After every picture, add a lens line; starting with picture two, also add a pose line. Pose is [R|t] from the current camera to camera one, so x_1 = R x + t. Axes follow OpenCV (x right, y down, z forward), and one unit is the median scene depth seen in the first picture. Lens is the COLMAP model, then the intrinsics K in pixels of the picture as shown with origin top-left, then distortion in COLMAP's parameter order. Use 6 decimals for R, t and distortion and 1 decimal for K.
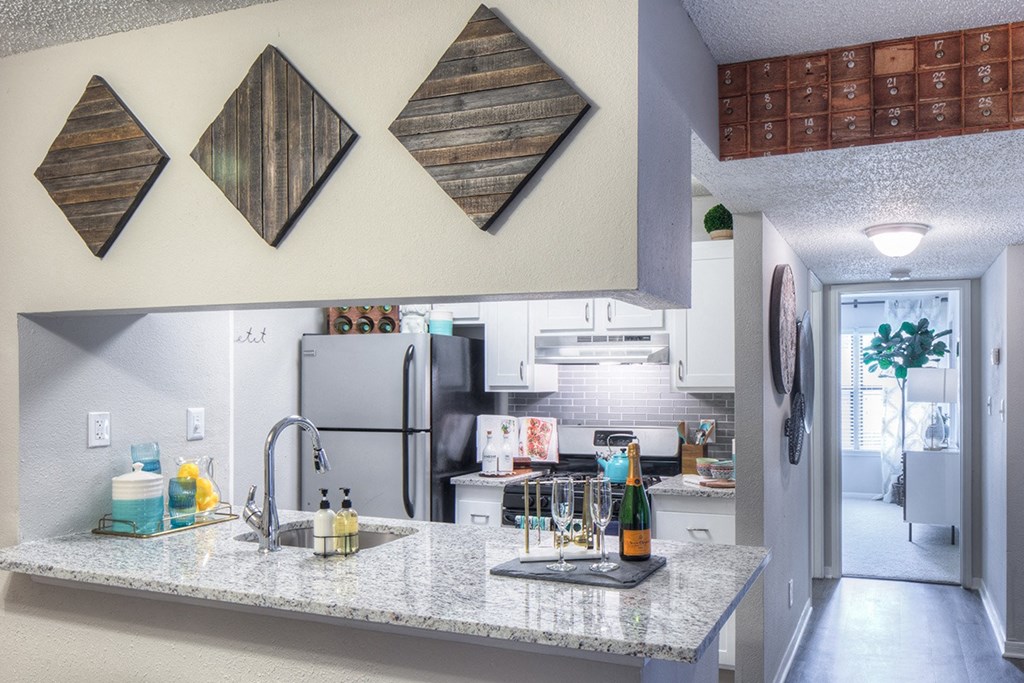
lens RADIAL K [[649.8, 0, 546.6], [0, 649.8, 397.2], [0, 0, 1]] dist [-0.008862, -0.000340]
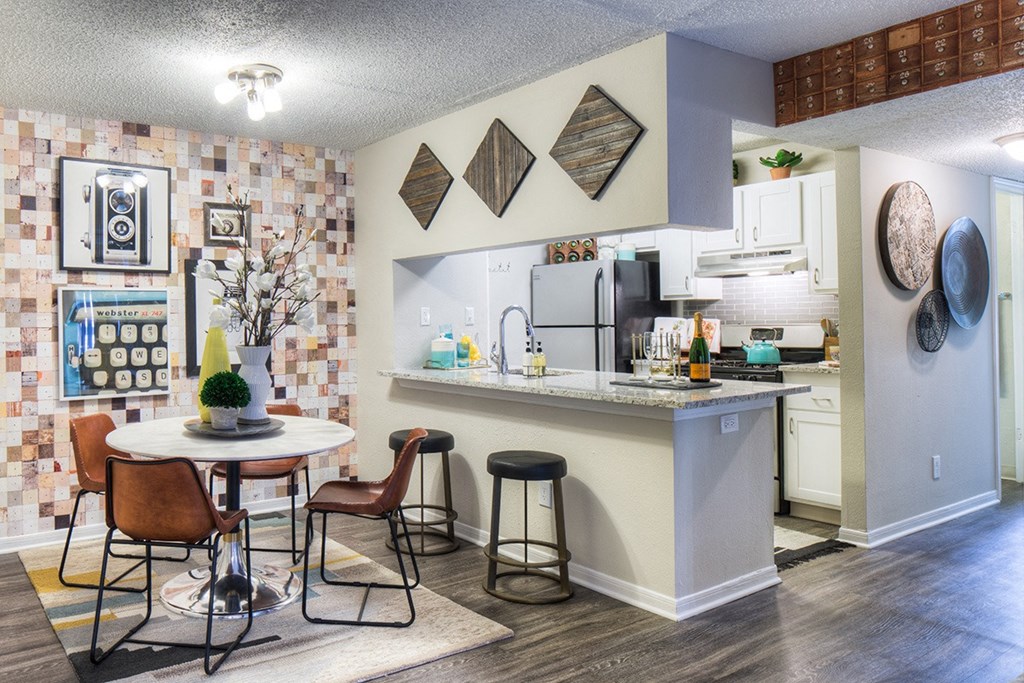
lens RADIAL K [[691.5, 0, 515.4], [0, 691.5, 305.5], [0, 0, 1]] dist [-0.009558, 0.002220]
pose [[0.899195, -0.039455, -0.435766, 0.410569], [0.017948, 0.998414, -0.053362, 0.116556], [0.437180, 0.040162, 0.898477, -0.670210]]
